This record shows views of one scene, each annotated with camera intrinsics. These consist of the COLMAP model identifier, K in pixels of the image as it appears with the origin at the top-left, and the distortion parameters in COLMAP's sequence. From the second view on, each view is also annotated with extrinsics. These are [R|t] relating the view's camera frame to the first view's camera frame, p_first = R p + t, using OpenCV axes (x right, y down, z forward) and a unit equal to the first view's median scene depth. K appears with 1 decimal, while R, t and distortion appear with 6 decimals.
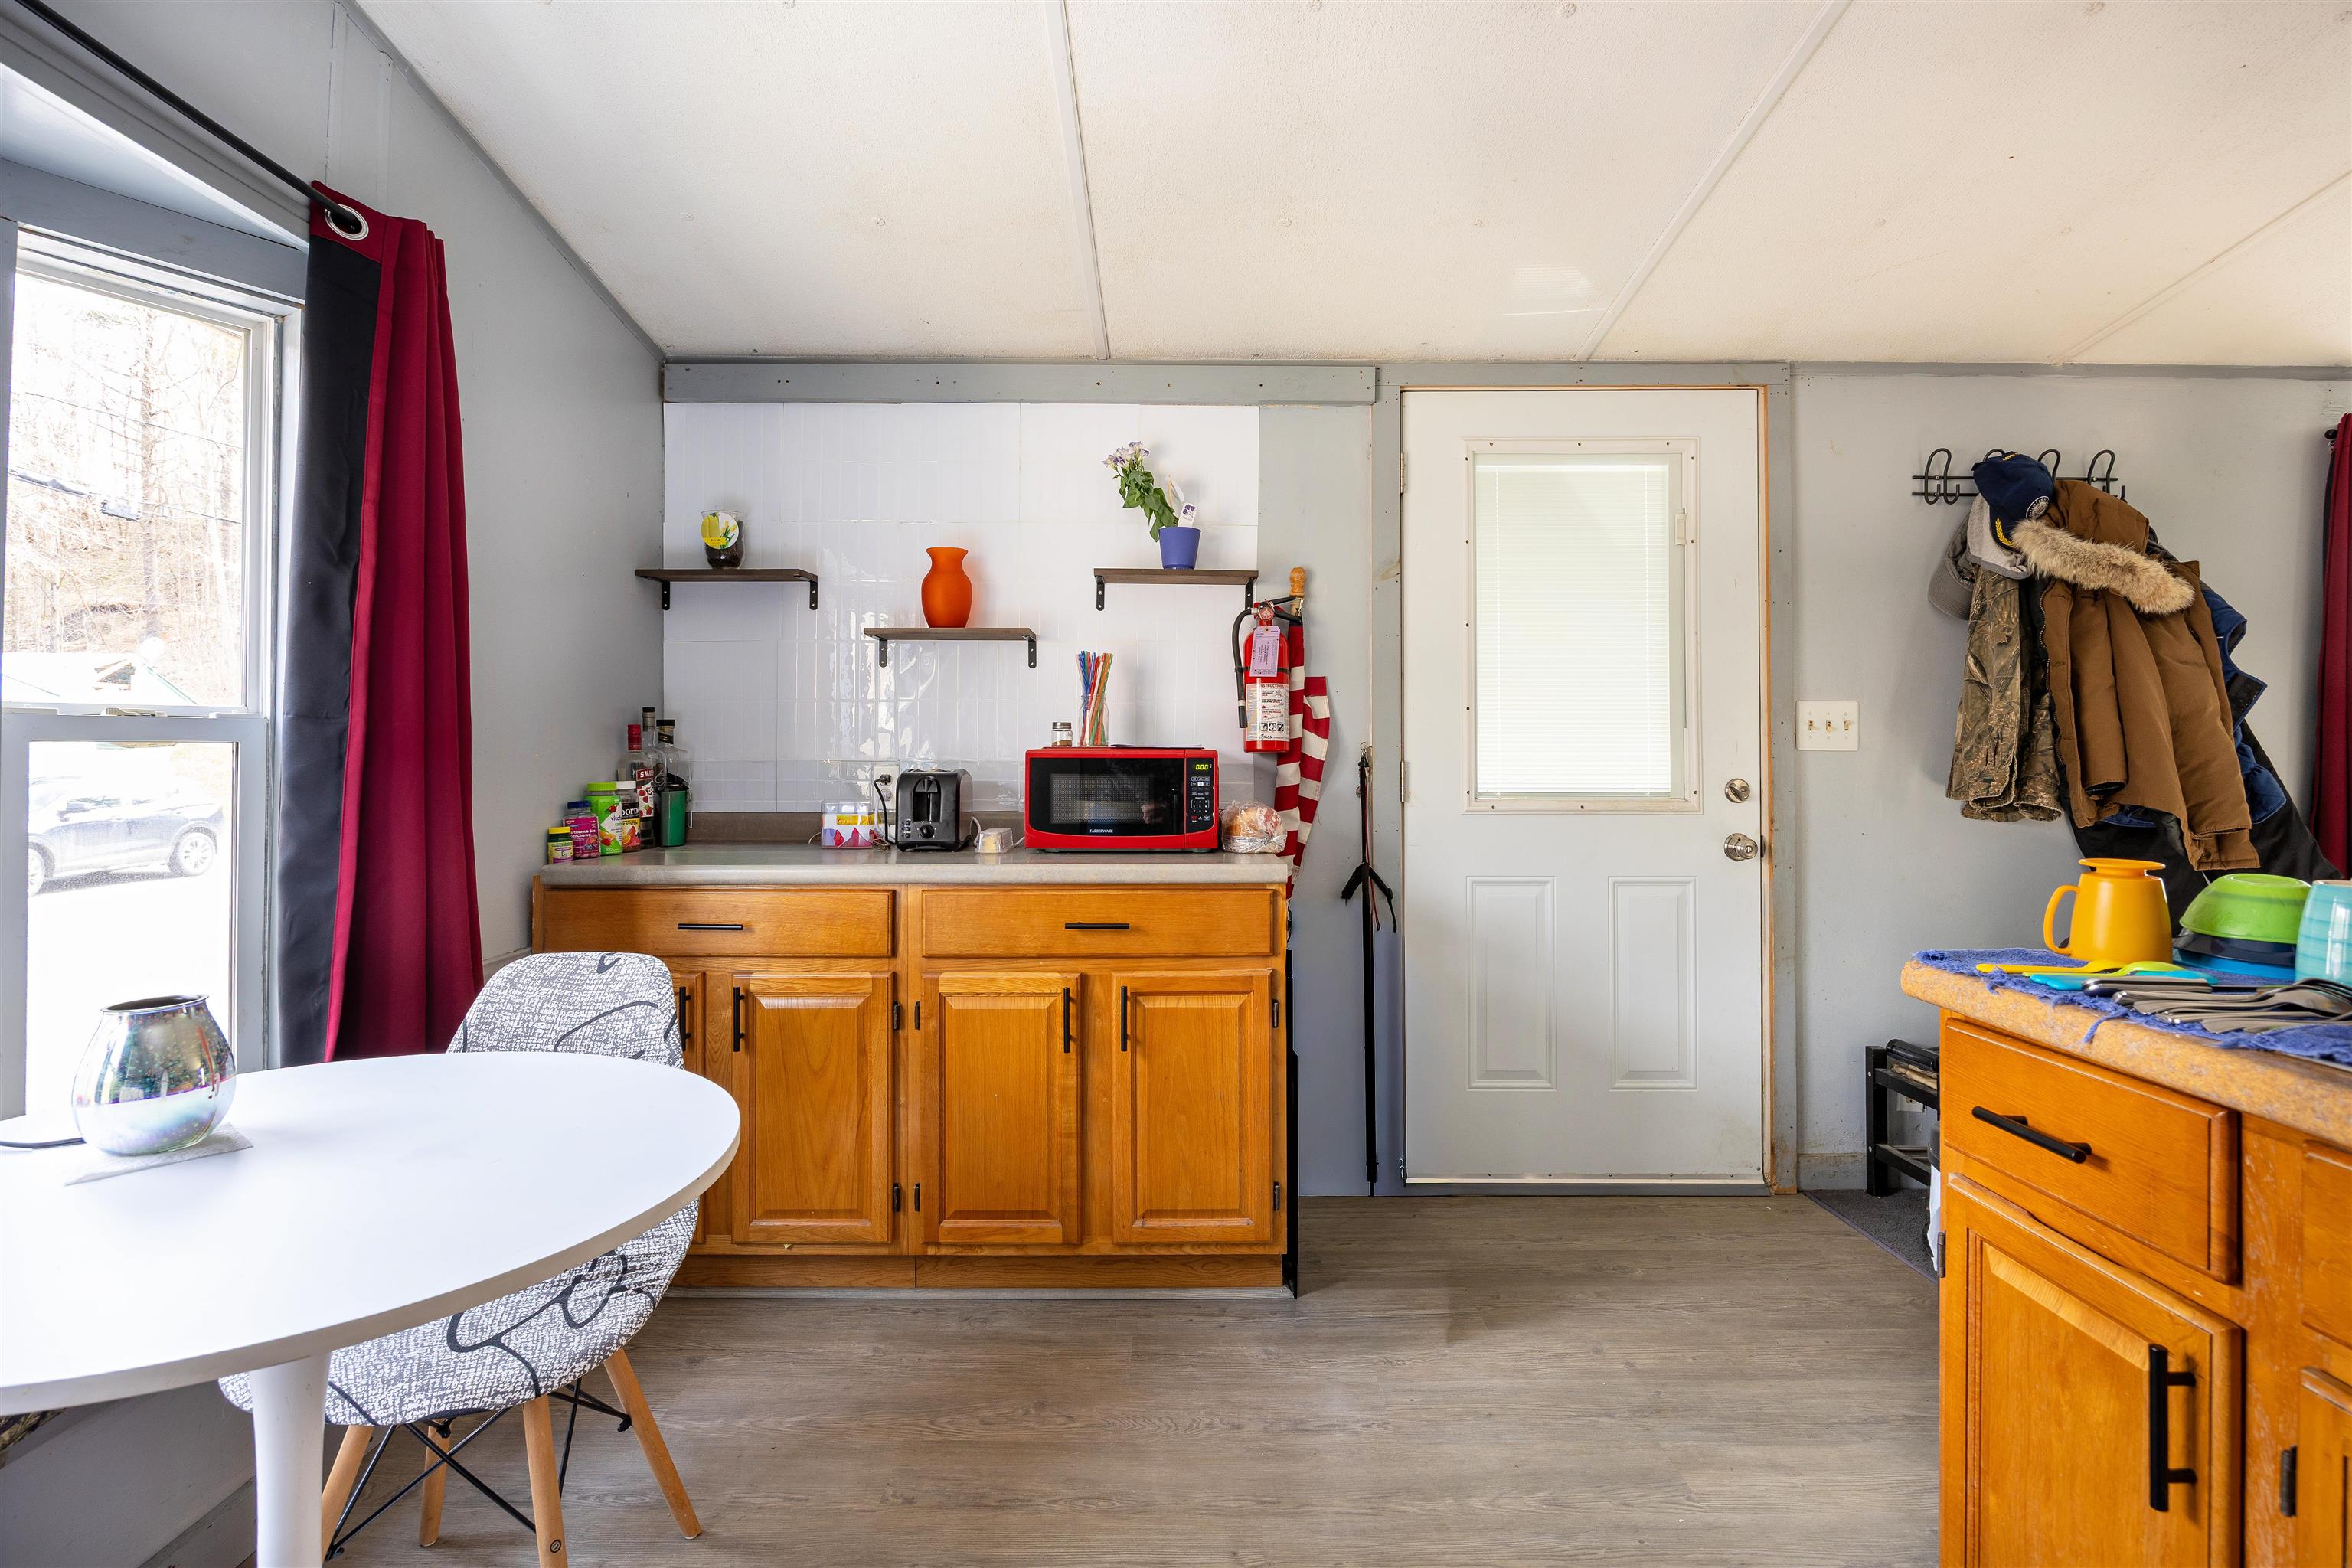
lens RADIAL K [[1158.7, 0, 1176.0], [0, 1158.7, 735.1], [0, 0, 1]] dist [-0.013252, 0.000983]
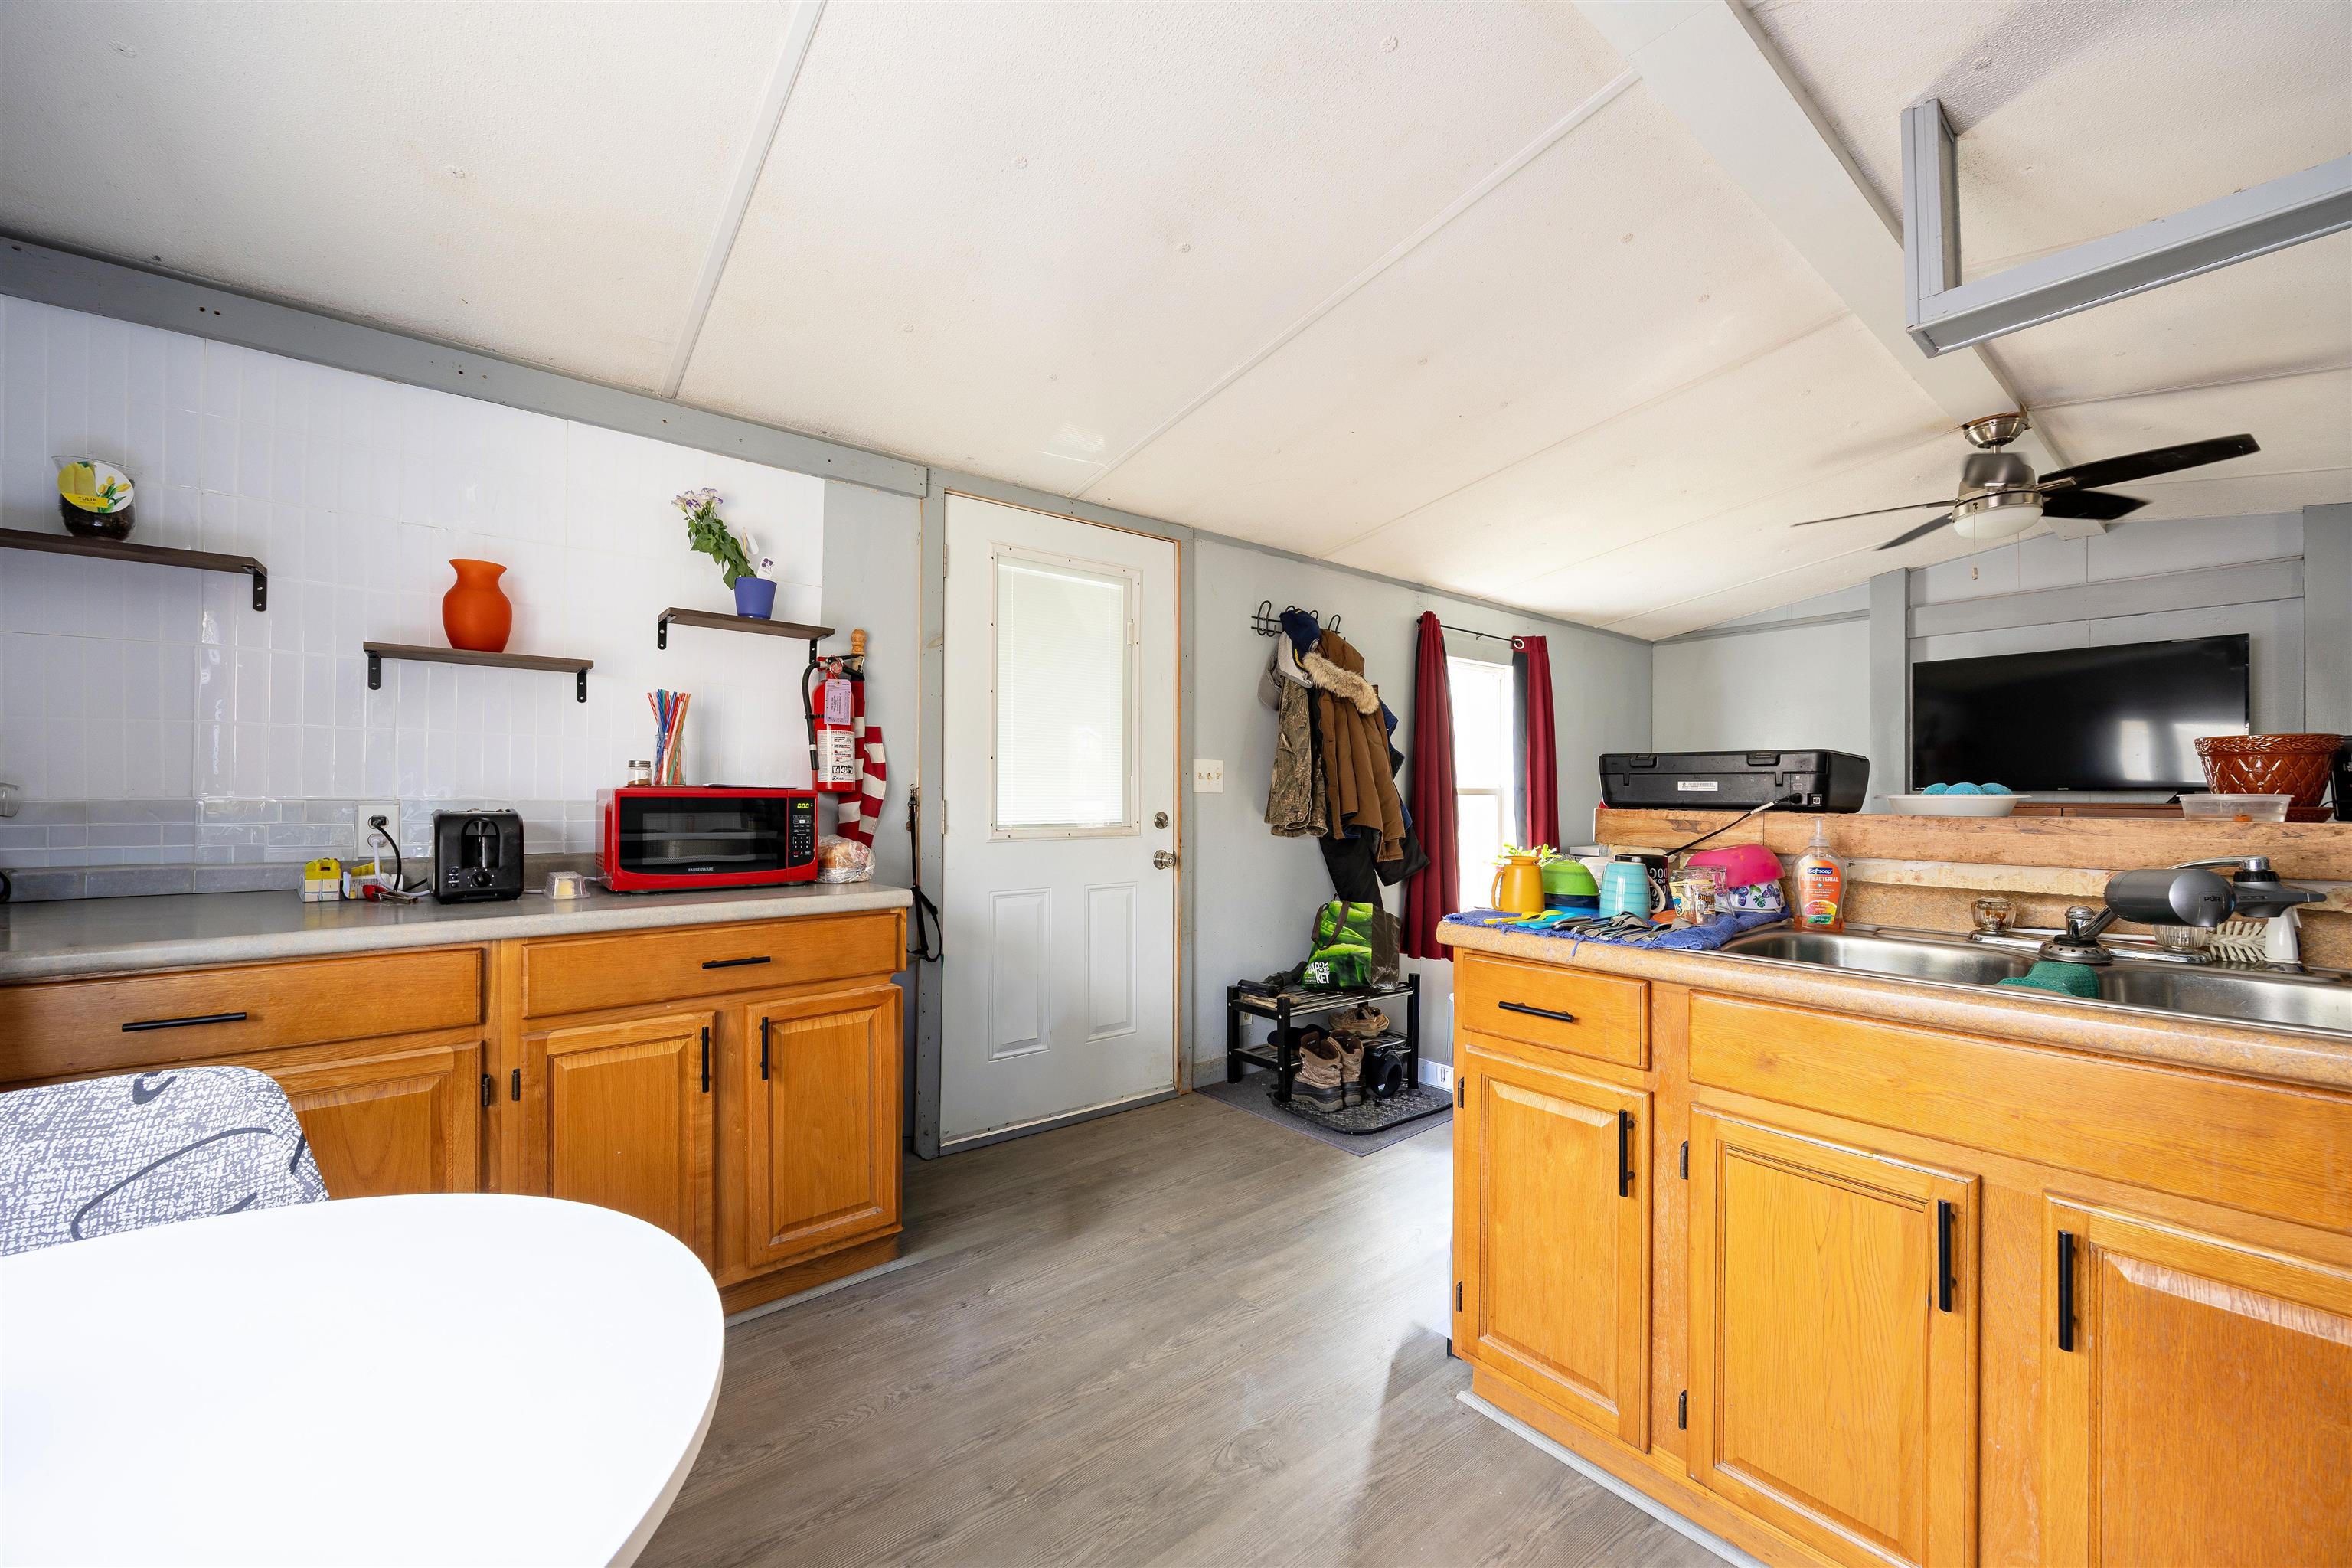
lens RADIAL K [[921.0, 0, 1190.3], [0, 921.0, 788.4], [0, 0, 1]] dist [0.001241, 0.000565]
pose [[0.769477, 0.006910, 0.638637, -0.267140], [-0.014402, 0.999875, 0.006534, 0.000665], [-0.638512, -0.014225, 0.769481, 0.116468]]
